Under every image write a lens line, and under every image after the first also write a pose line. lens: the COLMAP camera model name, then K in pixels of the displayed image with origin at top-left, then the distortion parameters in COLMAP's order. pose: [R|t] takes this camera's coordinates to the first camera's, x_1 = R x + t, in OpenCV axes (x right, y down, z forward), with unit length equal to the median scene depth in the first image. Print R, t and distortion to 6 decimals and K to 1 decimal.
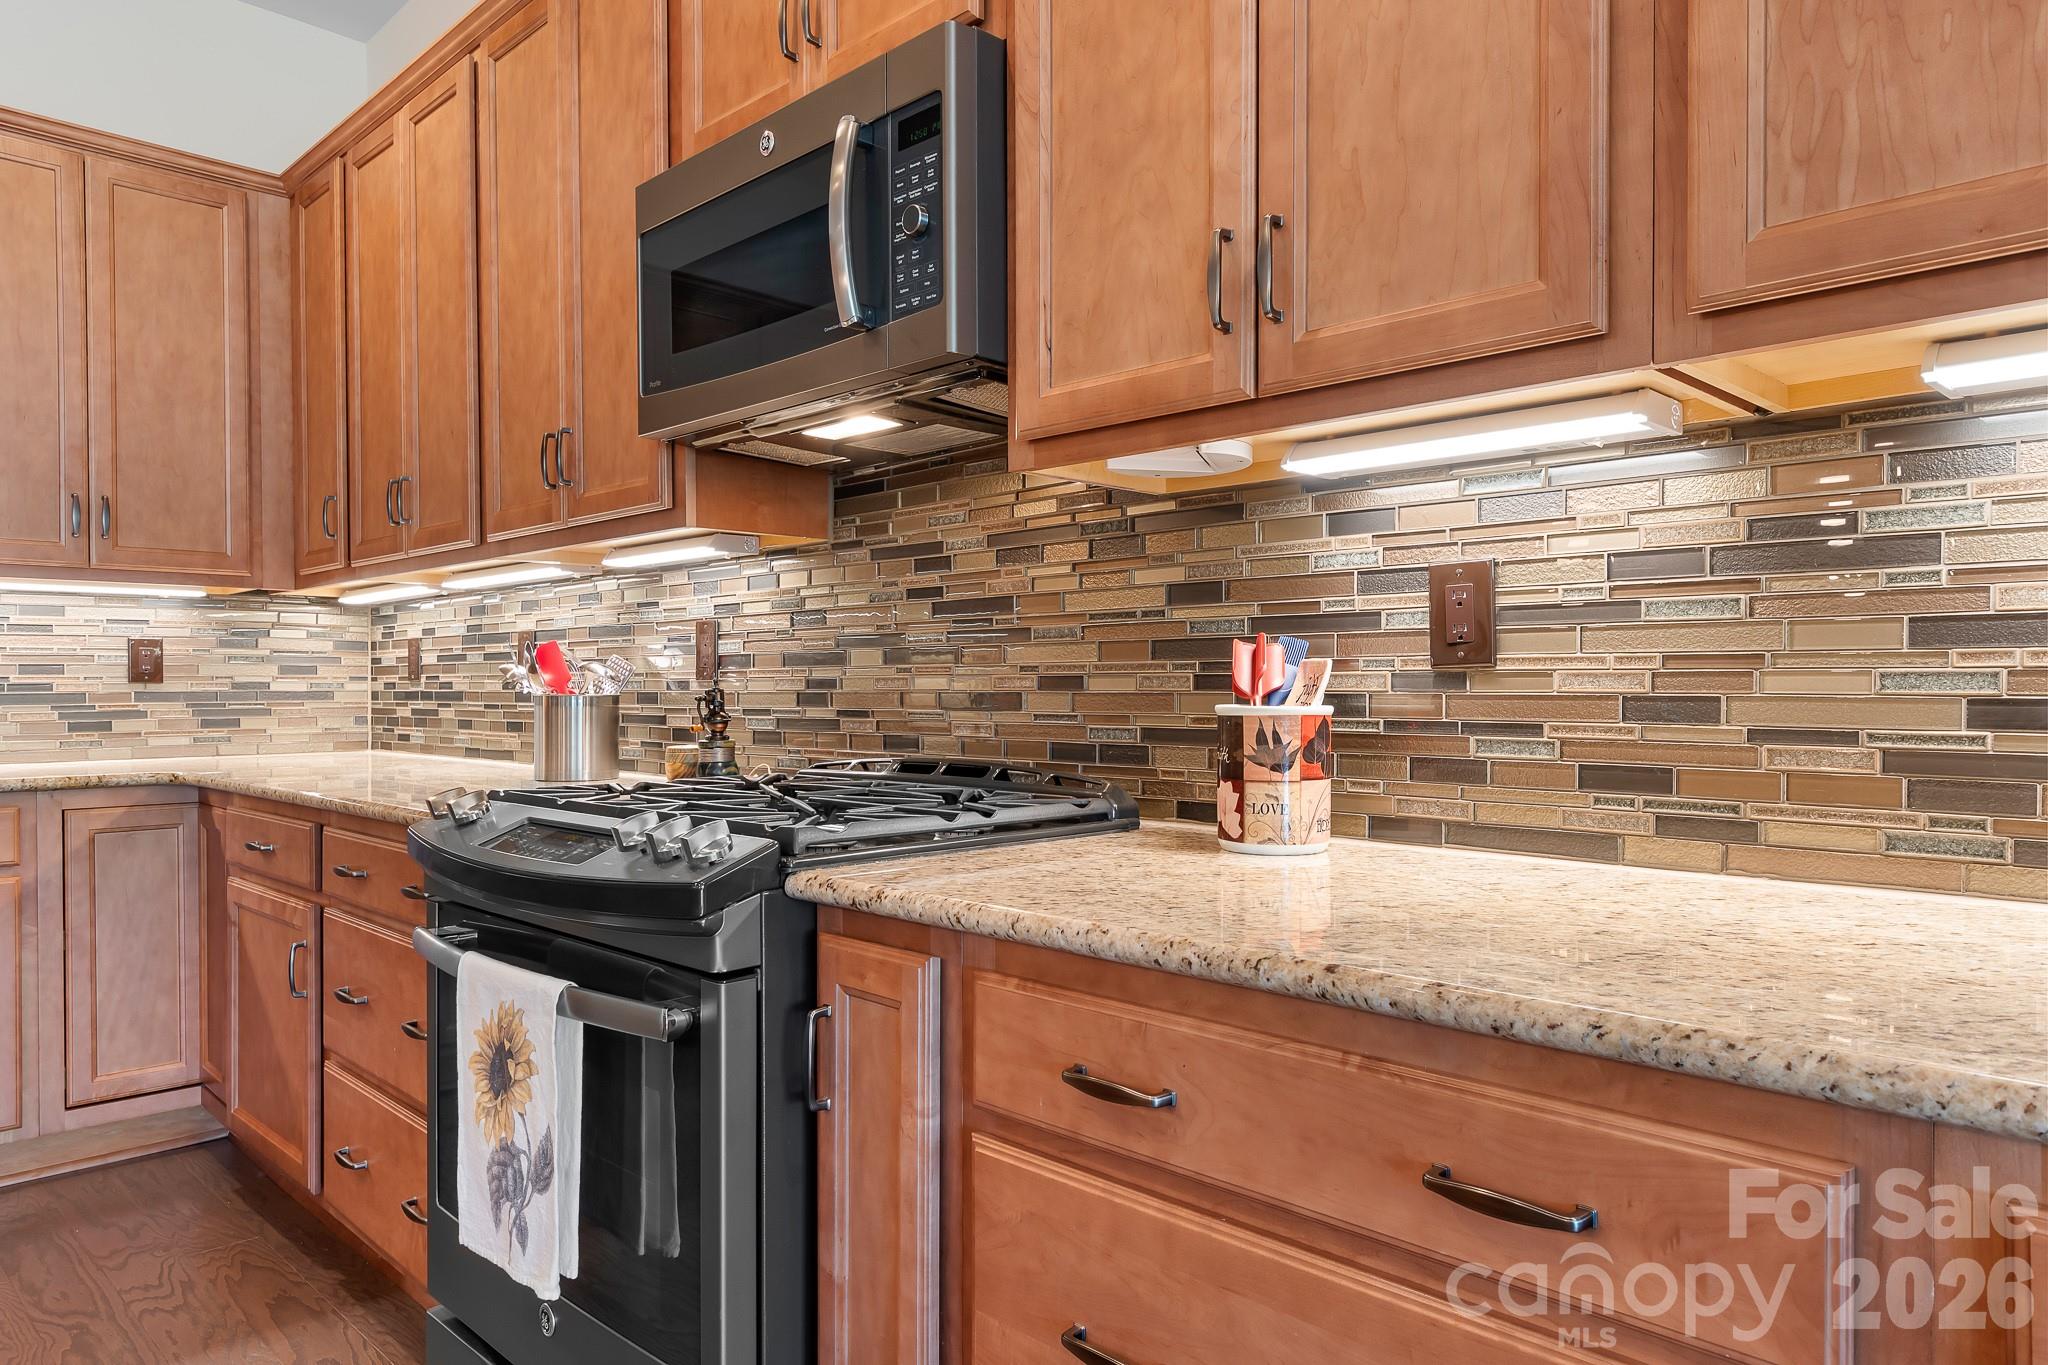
lens RADIAL K [[1321.2, 0, 1030.8], [0, 1321.2, 690.3], [0, 0, 1]] dist [0.004573, -0.005638]
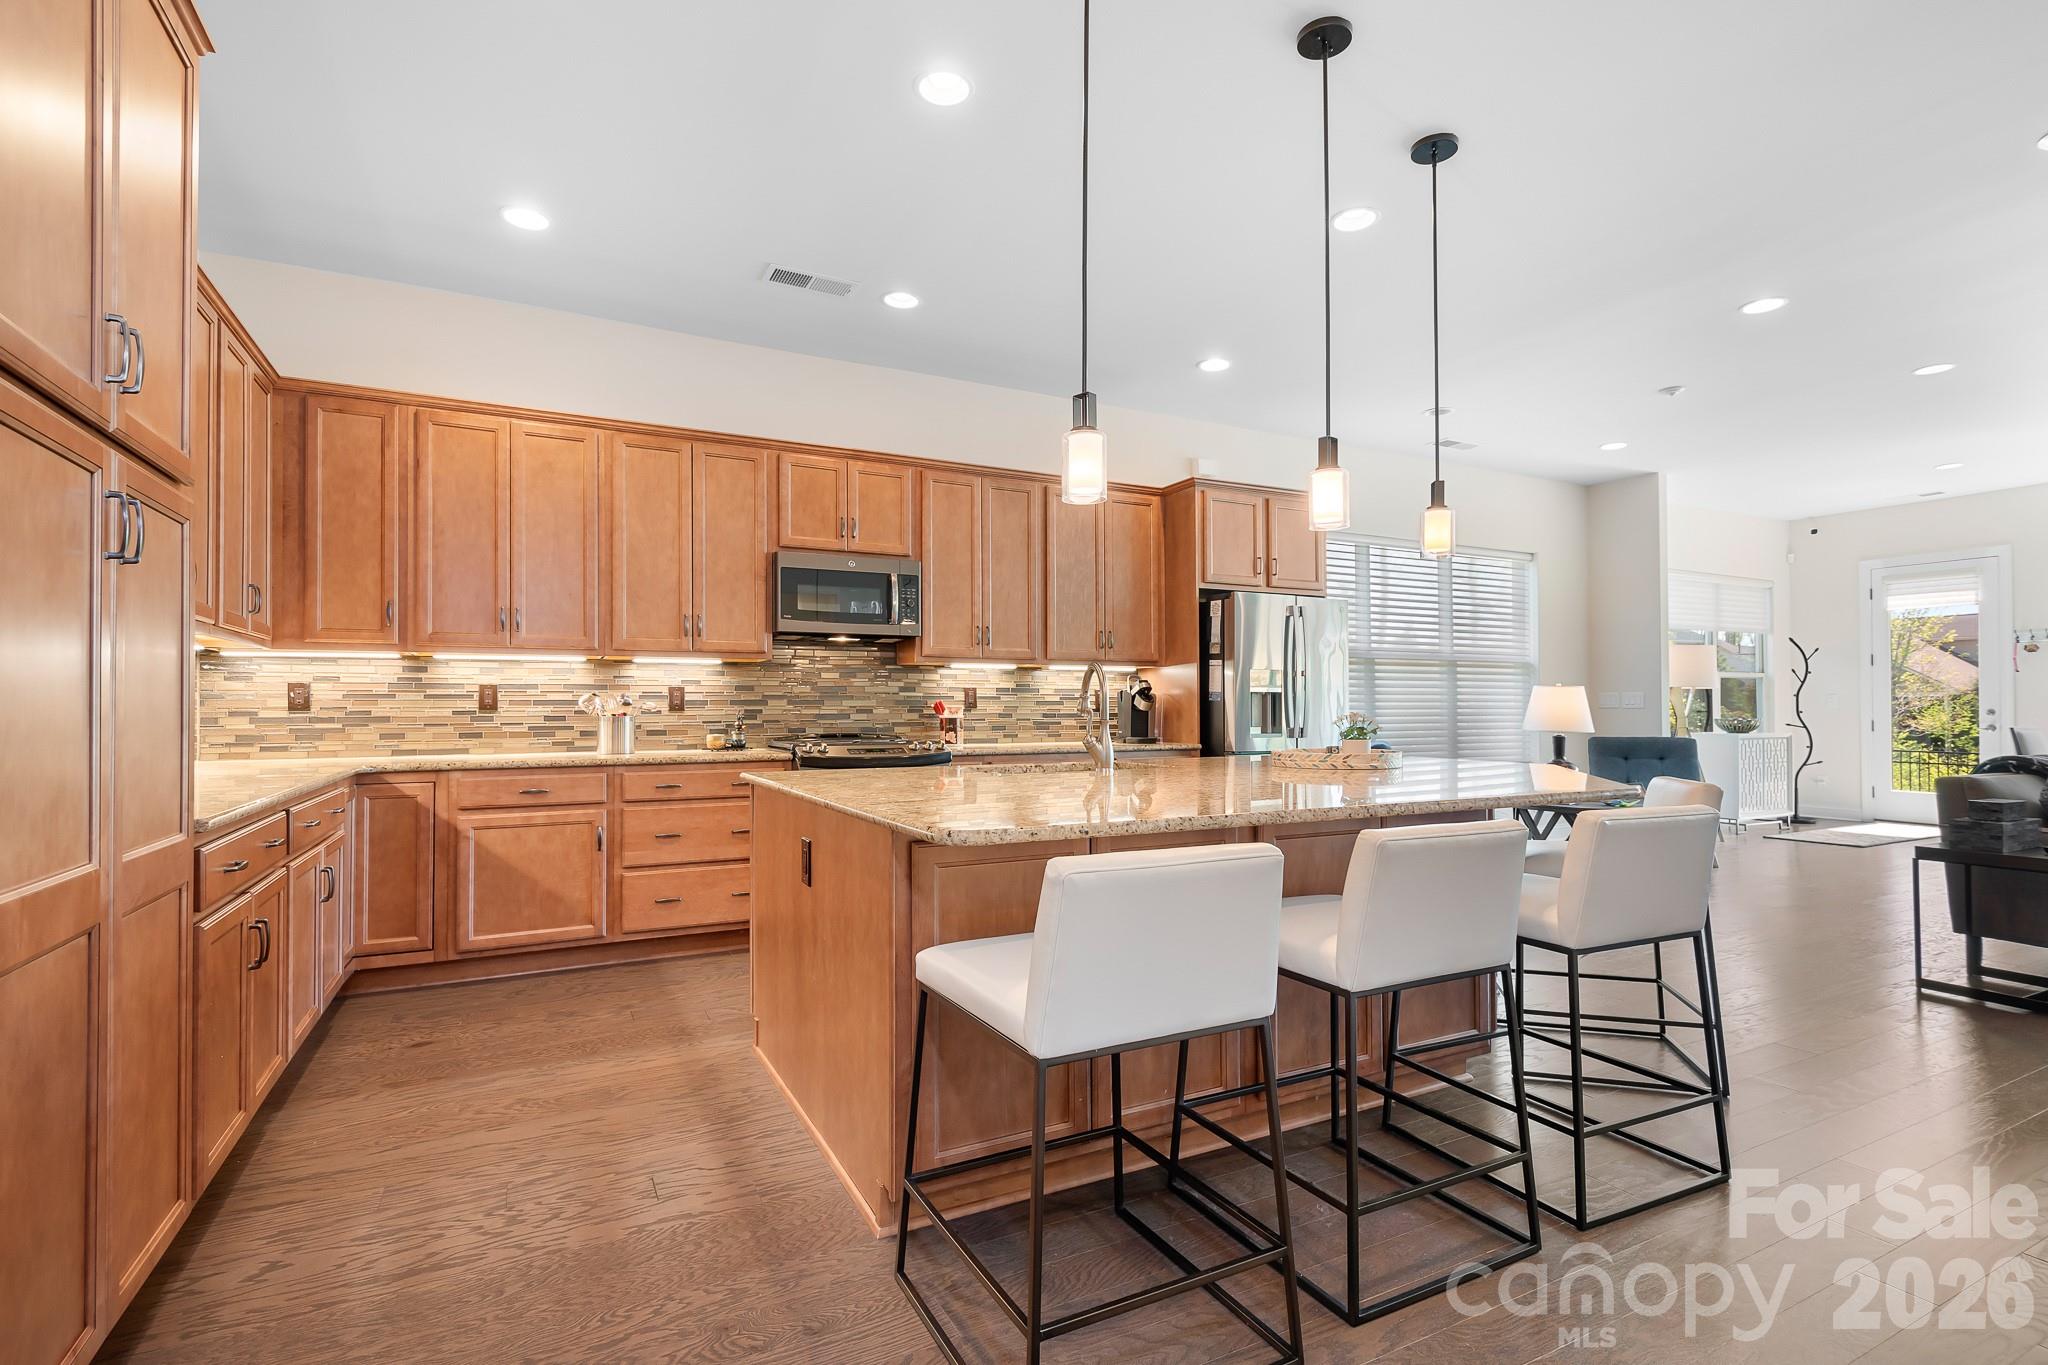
lens RADIAL K [[966.3, 0, 1041.6], [0, 966.3, 695.5], [0, 0, 1]] dist [0.012751, -0.001833]
pose [[0.284030, 0.016255, 0.958678, -2.021045], [0.007442, 0.999789, -0.019157, 0.005052], [-0.958787, 0.012575, 0.283849, -0.201262]]
